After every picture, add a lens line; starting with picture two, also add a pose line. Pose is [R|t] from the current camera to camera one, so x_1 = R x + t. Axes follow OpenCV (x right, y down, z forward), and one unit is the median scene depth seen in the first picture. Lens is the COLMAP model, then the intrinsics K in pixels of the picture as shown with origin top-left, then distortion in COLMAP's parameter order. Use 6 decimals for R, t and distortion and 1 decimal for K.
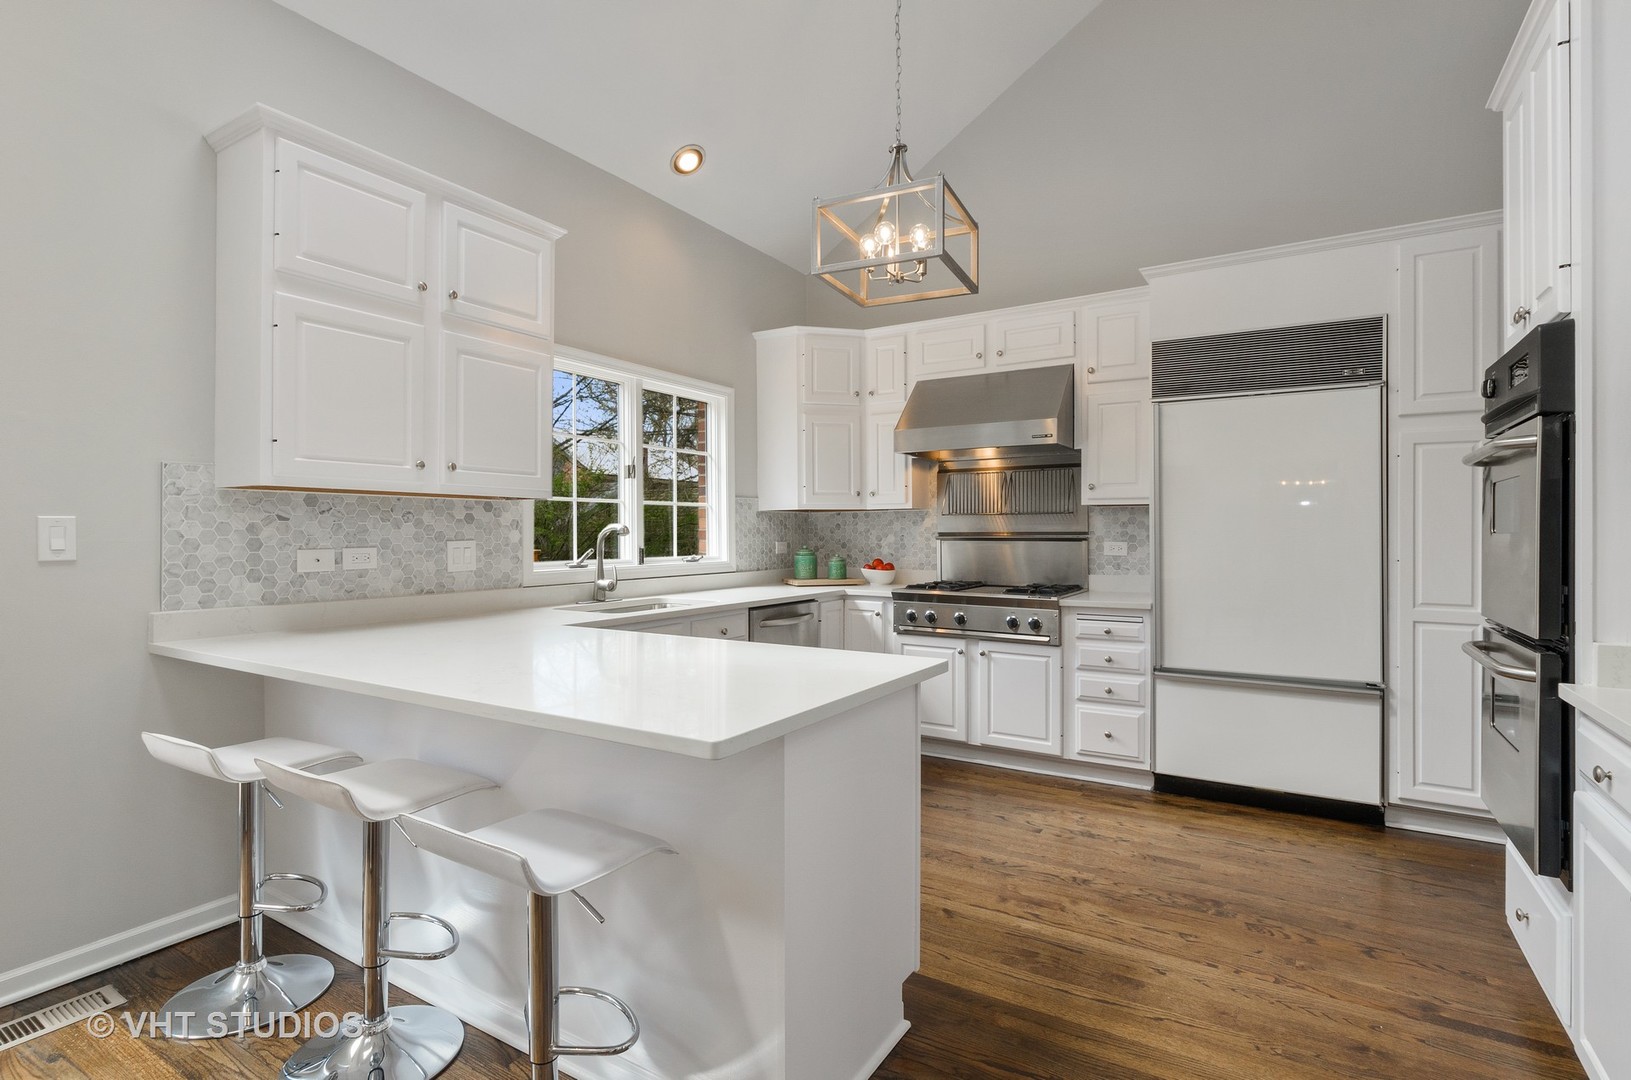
lens RADIAL K [[769.0, 0, 819.3], [0, 769.0, 531.5], [0, 0, 1]] dist [-0.003564, 0.000162]
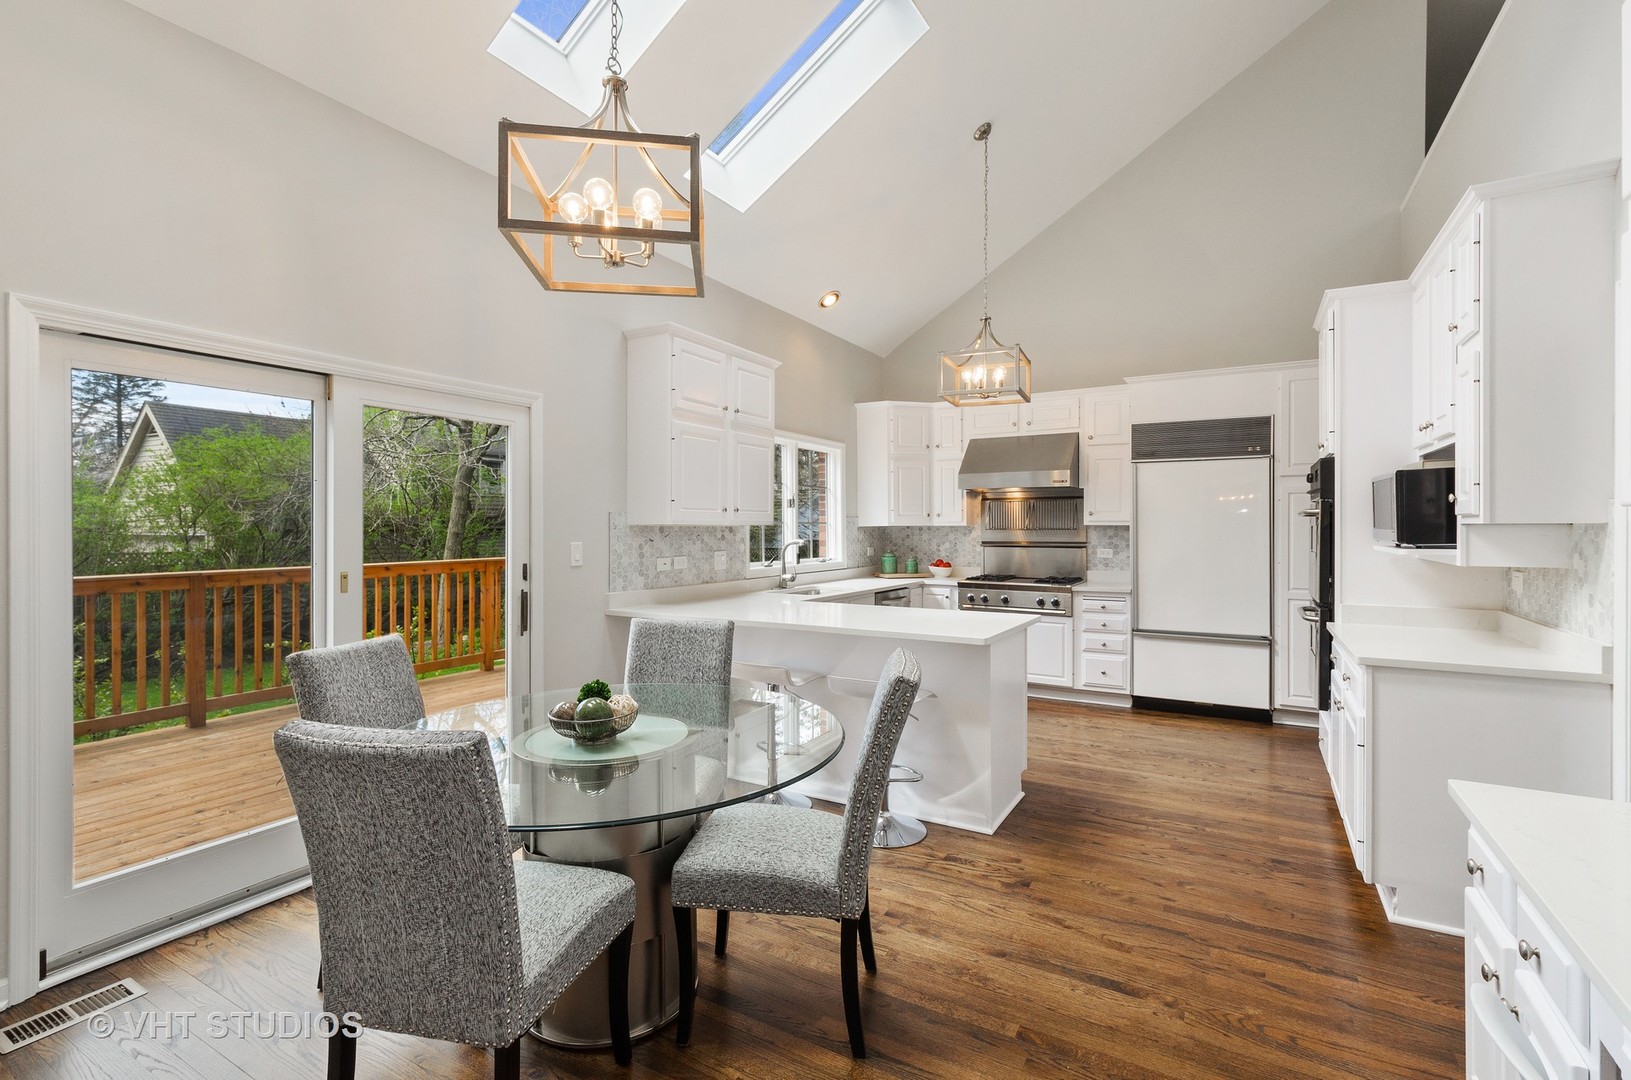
lens RADIAL K [[711.6, 0, 820.5], [0, 711.6, 528.7], [0, 0, 1]] dist [-0.000458, 0.001171]
pose [[0.999738, 0.000505, 0.022885, -0.274580], [-0.000548, 0.999998, 0.001879, -0.037799], [-0.022884, -0.001892, 0.999736, -0.514447]]
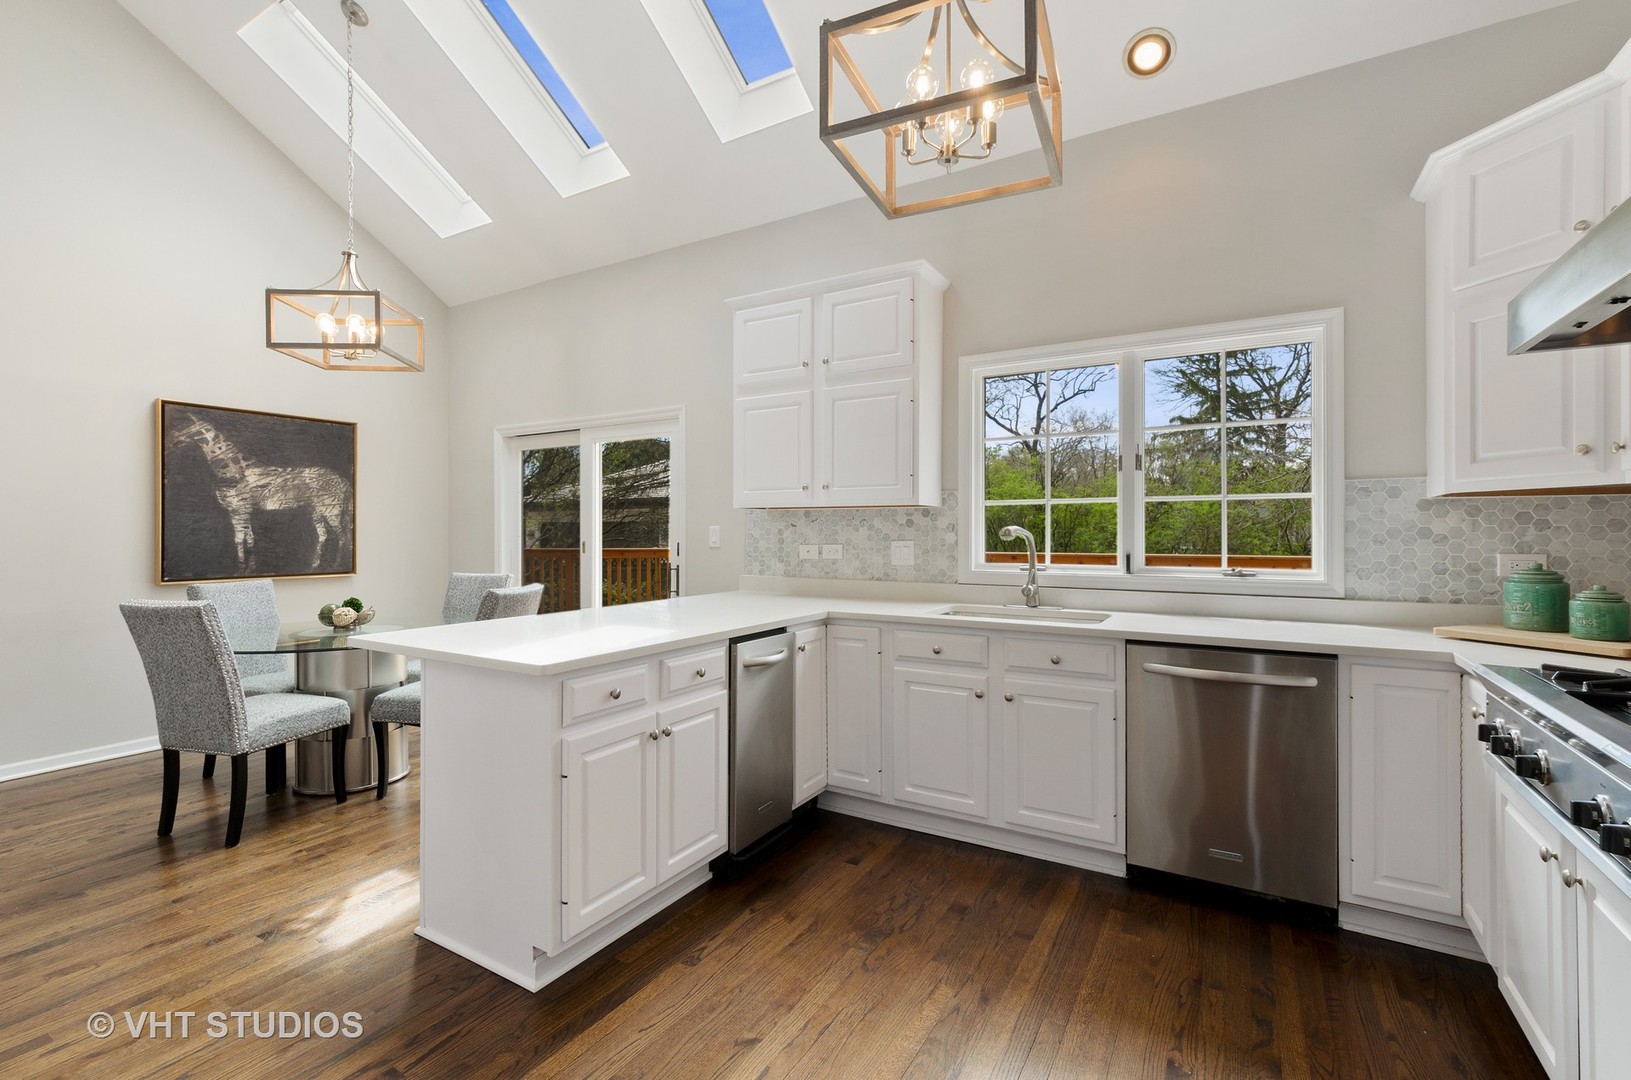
lens RADIAL K [[711.6, 0, 825.6], [0, 711.6, 533.5], [0, 0, 1]] dist [-0.000458, 0.001171]
pose [[0.029921, -0.000276, -0.999552, 0.664003], [-0.001783, 0.999998, -0.000329, 0.000410], [0.999551, 0.001792, 0.029921, 0.809922]]
